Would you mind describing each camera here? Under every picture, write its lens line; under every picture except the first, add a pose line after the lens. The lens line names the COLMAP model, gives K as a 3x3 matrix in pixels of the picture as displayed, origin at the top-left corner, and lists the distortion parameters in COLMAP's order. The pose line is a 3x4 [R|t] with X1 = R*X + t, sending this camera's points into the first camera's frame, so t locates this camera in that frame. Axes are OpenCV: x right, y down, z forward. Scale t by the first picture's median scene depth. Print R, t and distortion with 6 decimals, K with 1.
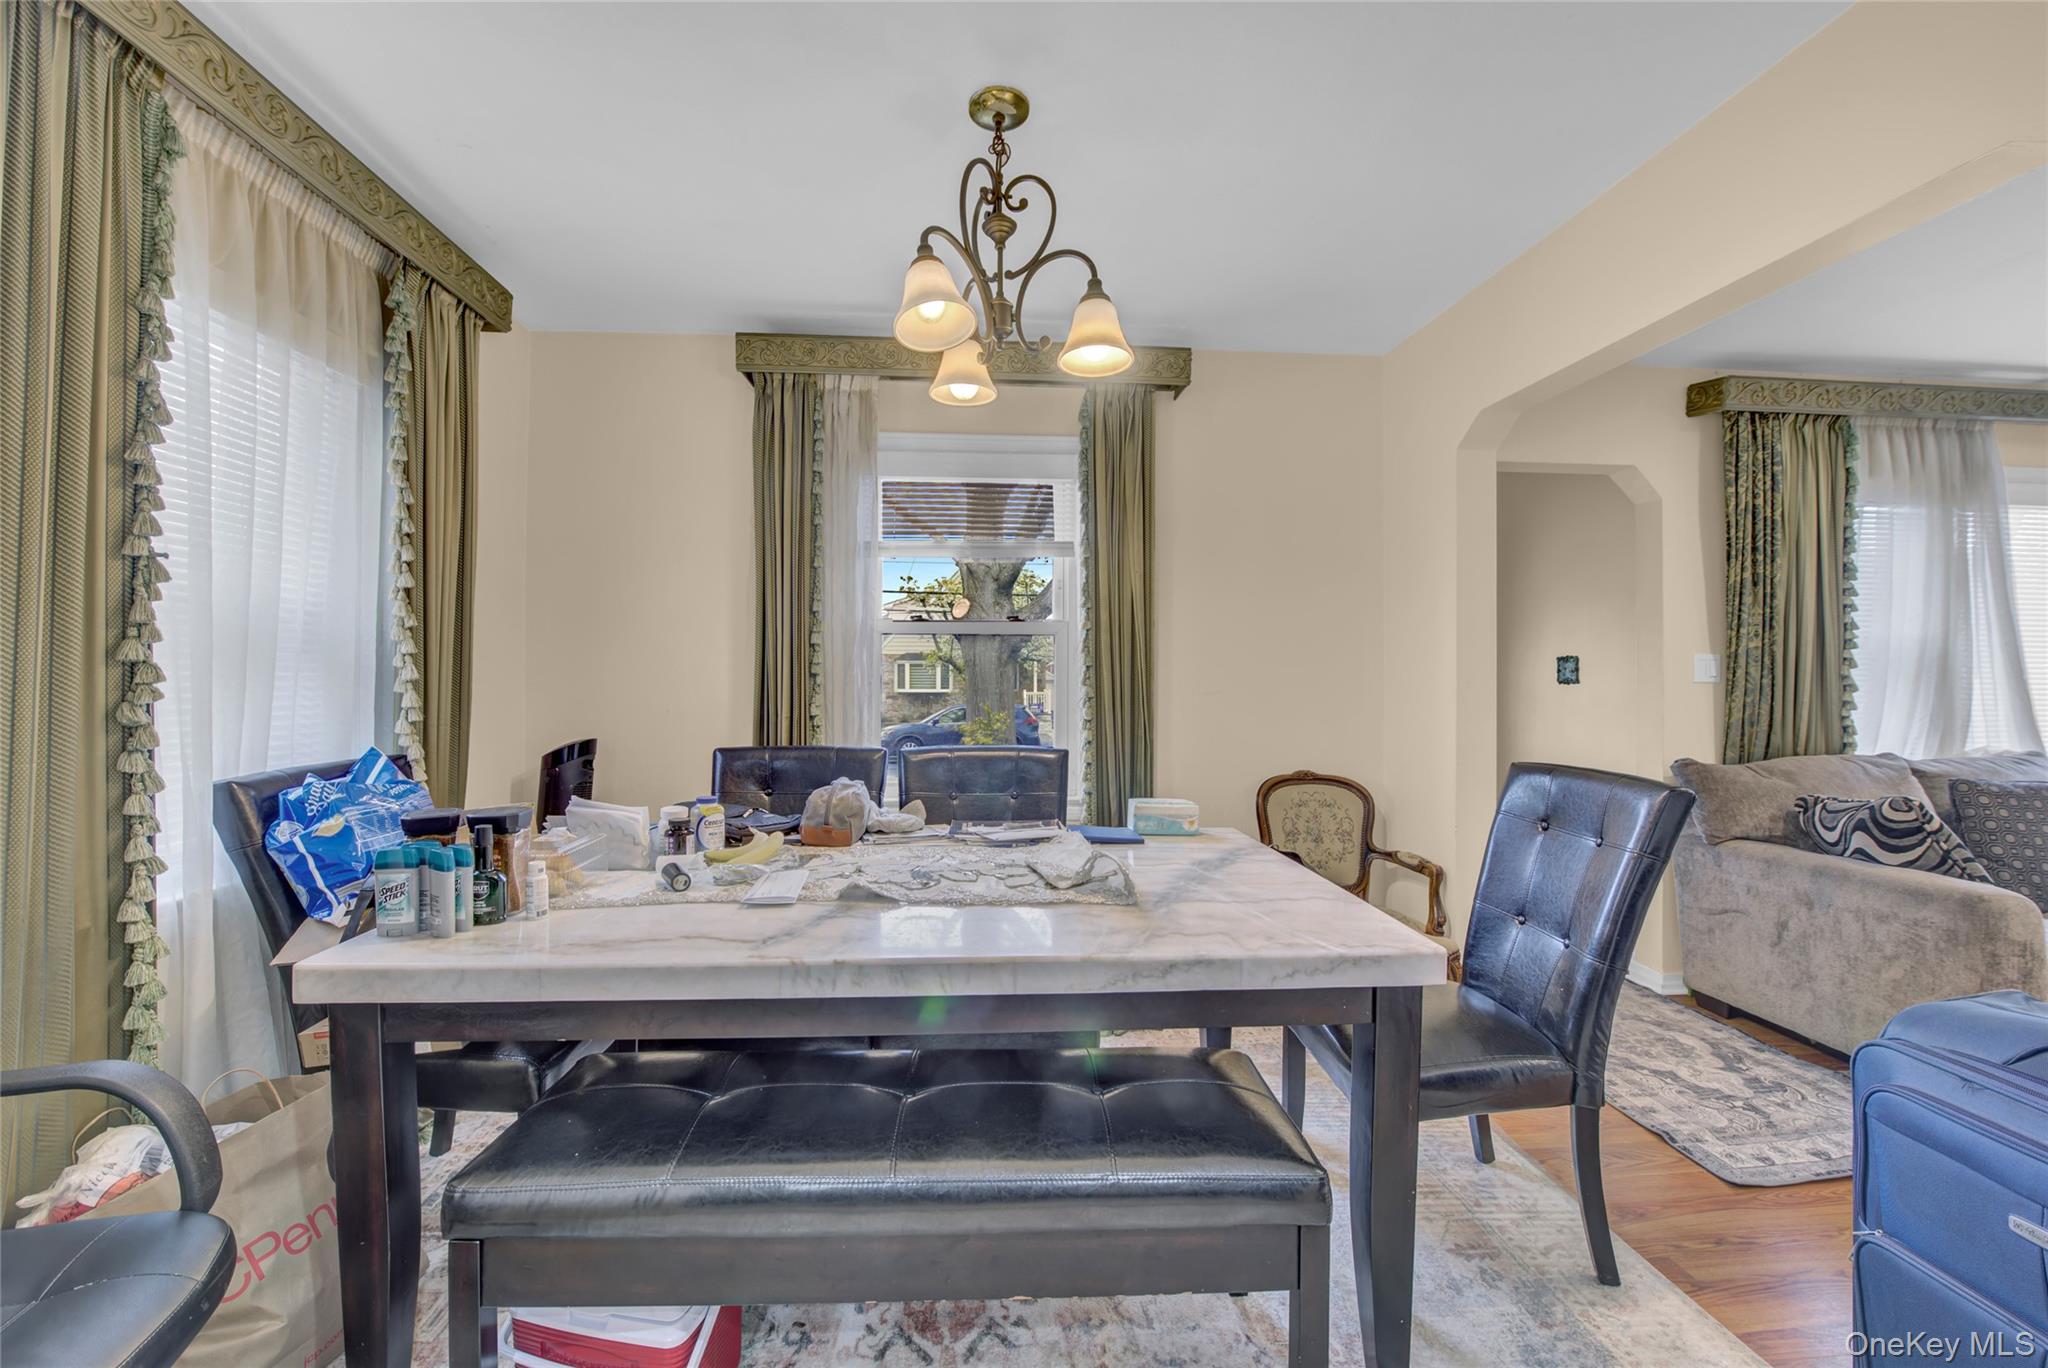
lens RADIAL K [[809.3, 0, 988.3], [0, 809.3, 678.8], [0, 0, 1]] dist [-0.018377, -0.001134]
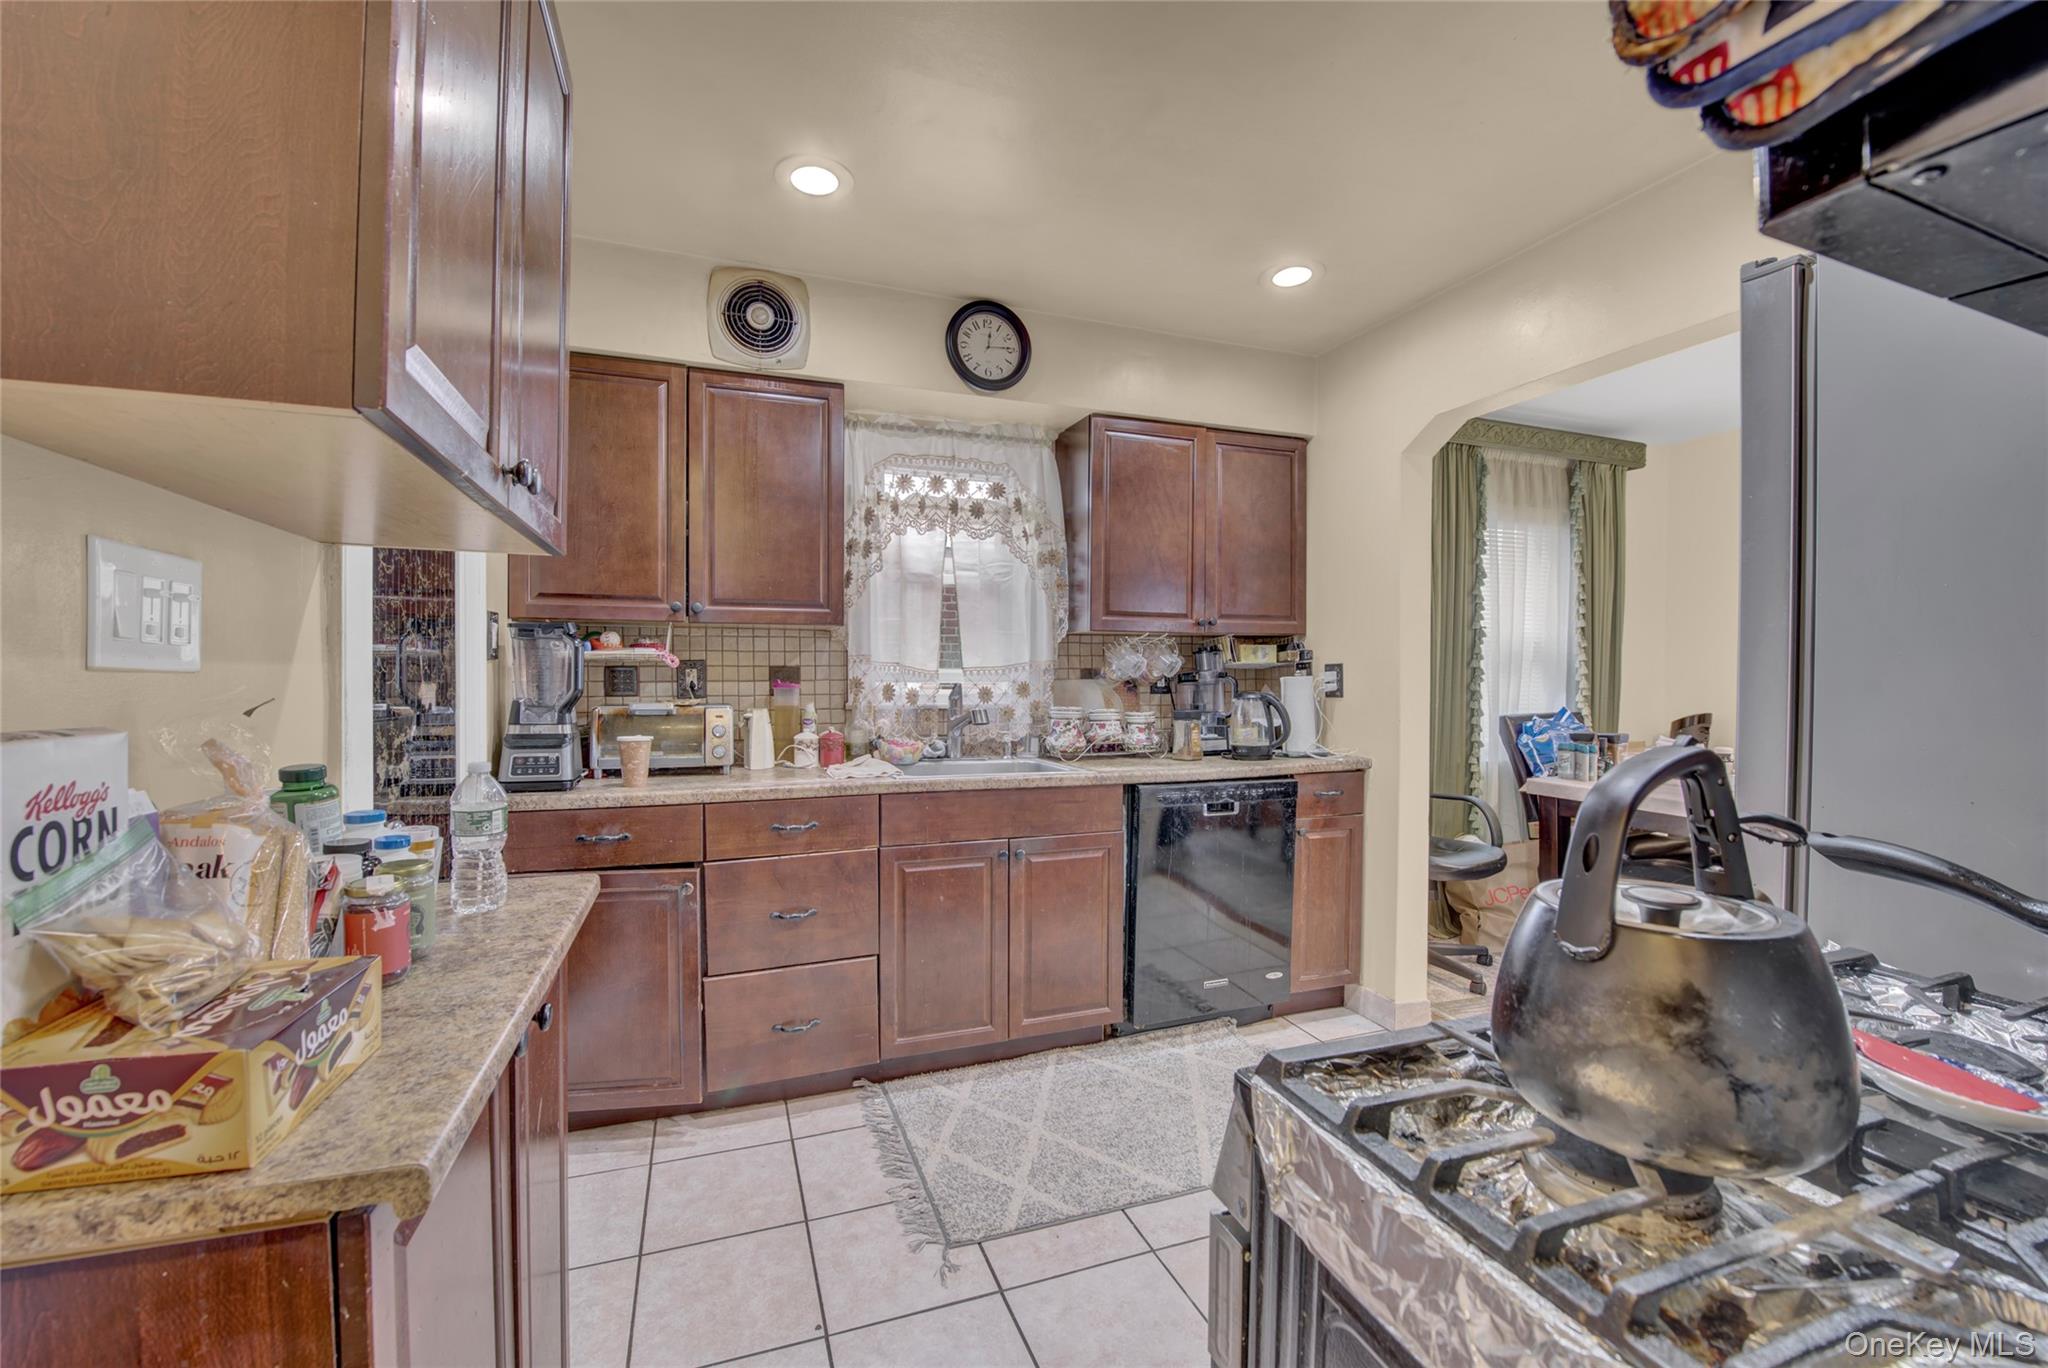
lens RADIAL K [[809.3, 0, 1007.7], [0, 809.3, 683.7], [0, 0, 1]] dist [-0.018377, -0.001134]
pose [[0.271104, 0.012406, -0.962470, 0.972456], [0.002191, 0.999906, 0.013505, -0.005823], [0.962547, -0.005770, 0.271052, -1.100741]]
